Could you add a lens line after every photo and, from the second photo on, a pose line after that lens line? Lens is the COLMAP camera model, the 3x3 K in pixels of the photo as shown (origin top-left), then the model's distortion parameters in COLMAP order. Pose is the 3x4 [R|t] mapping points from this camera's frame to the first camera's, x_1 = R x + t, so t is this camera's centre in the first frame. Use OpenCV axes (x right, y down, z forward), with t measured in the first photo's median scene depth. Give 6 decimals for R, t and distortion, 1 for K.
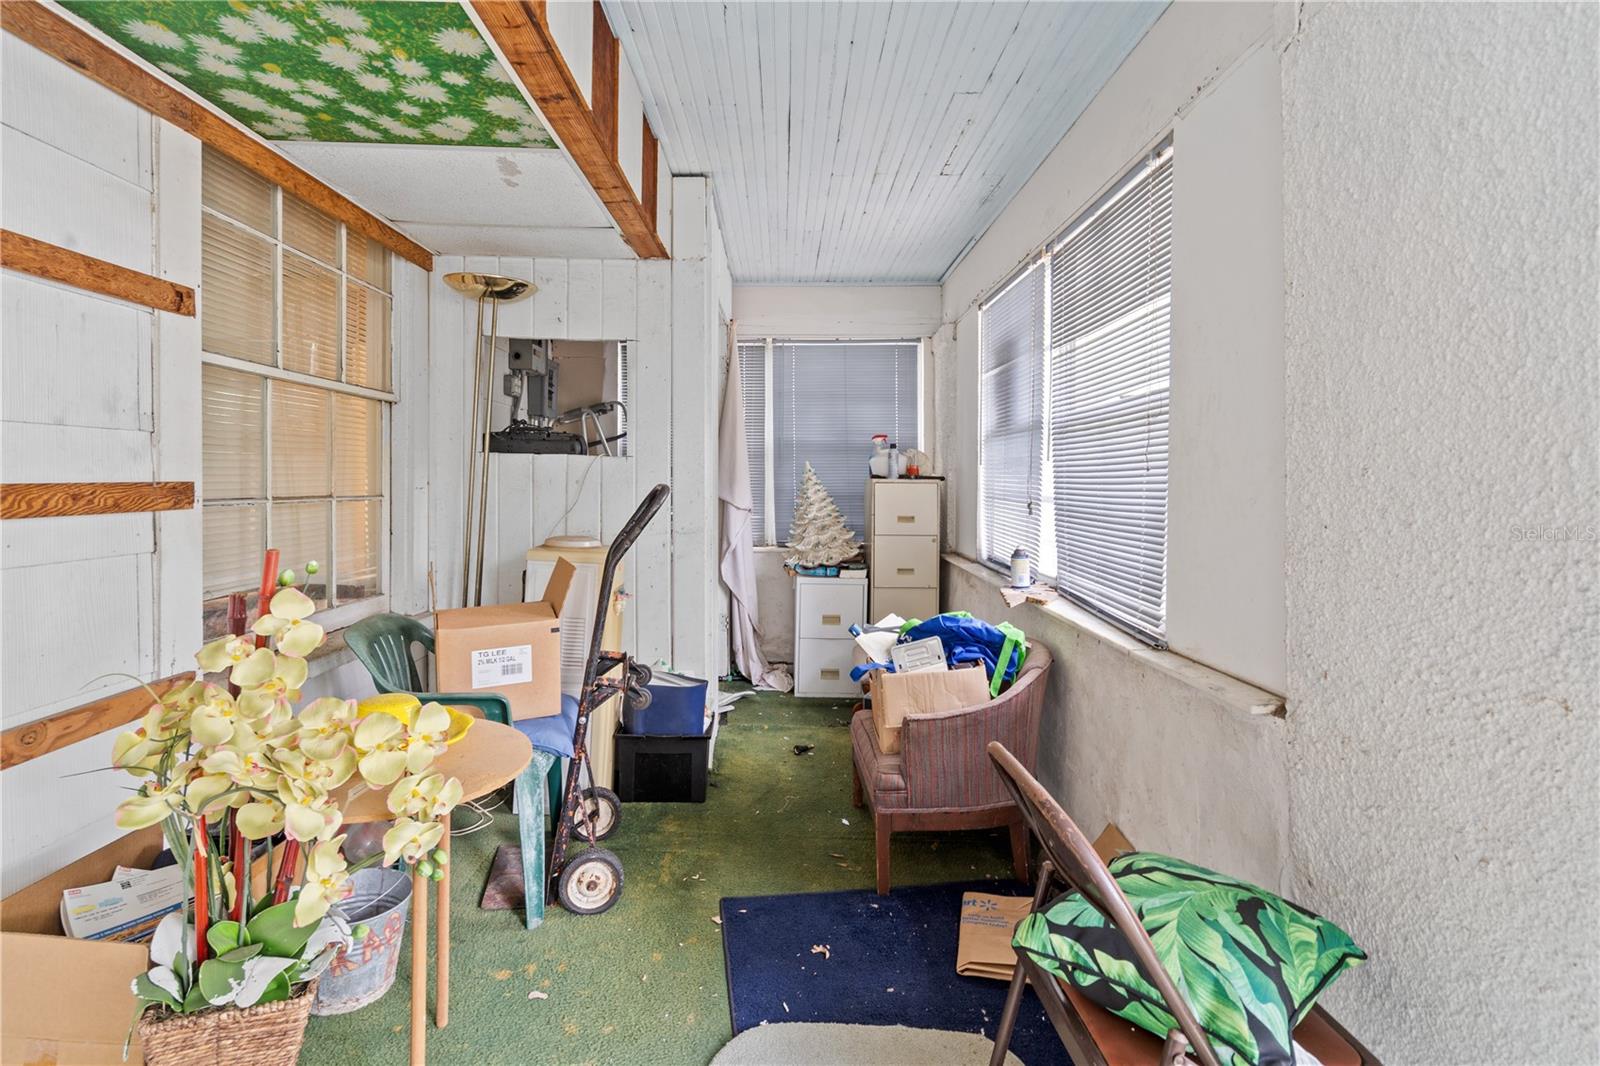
lens RADIAL K [[746.7, 0, 799.2], [0, 746.7, 492.5], [0, 0, 1]] dist [-0.001383, 0.001849]
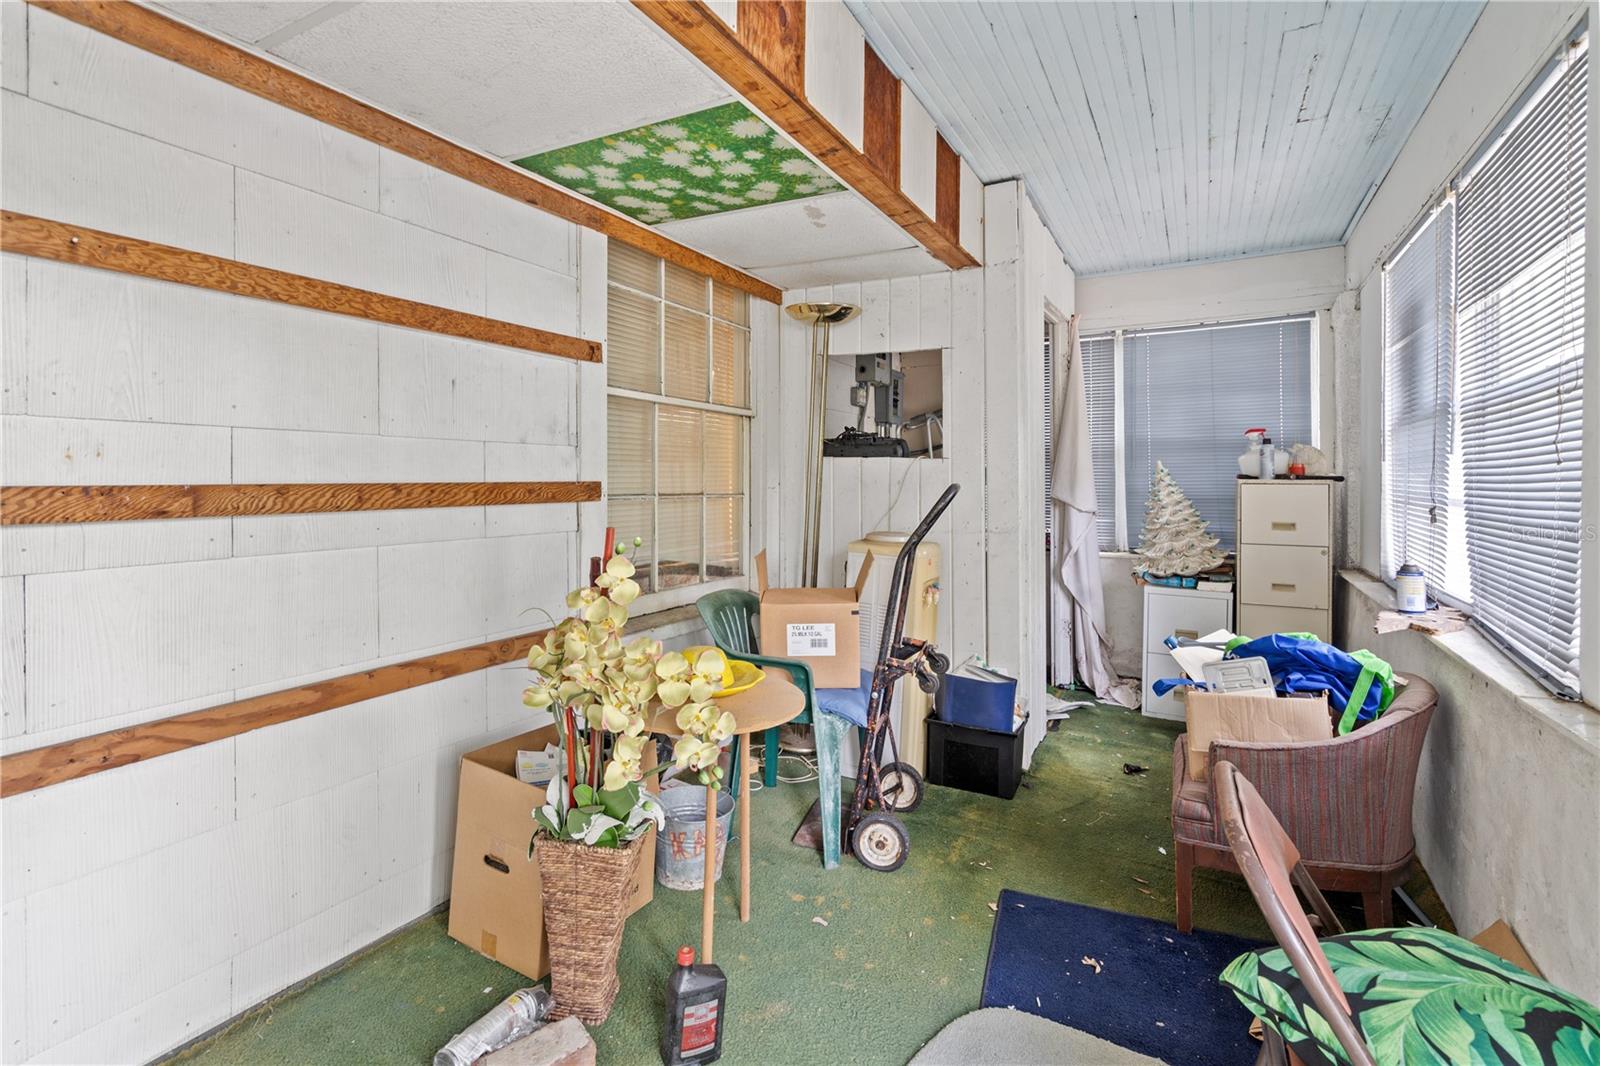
lens RADIAL K [[746.7, 0, 799.2], [0, 746.7, 492.5], [0, 0, 1]] dist [-0.001383, 0.001849]
pose [[0.876324, 0.004206, -0.481704, 0.147654], [-0.006242, 0.999977, -0.002624, 0.006139], [0.481682, 0.005306, 0.876330, -0.033309]]
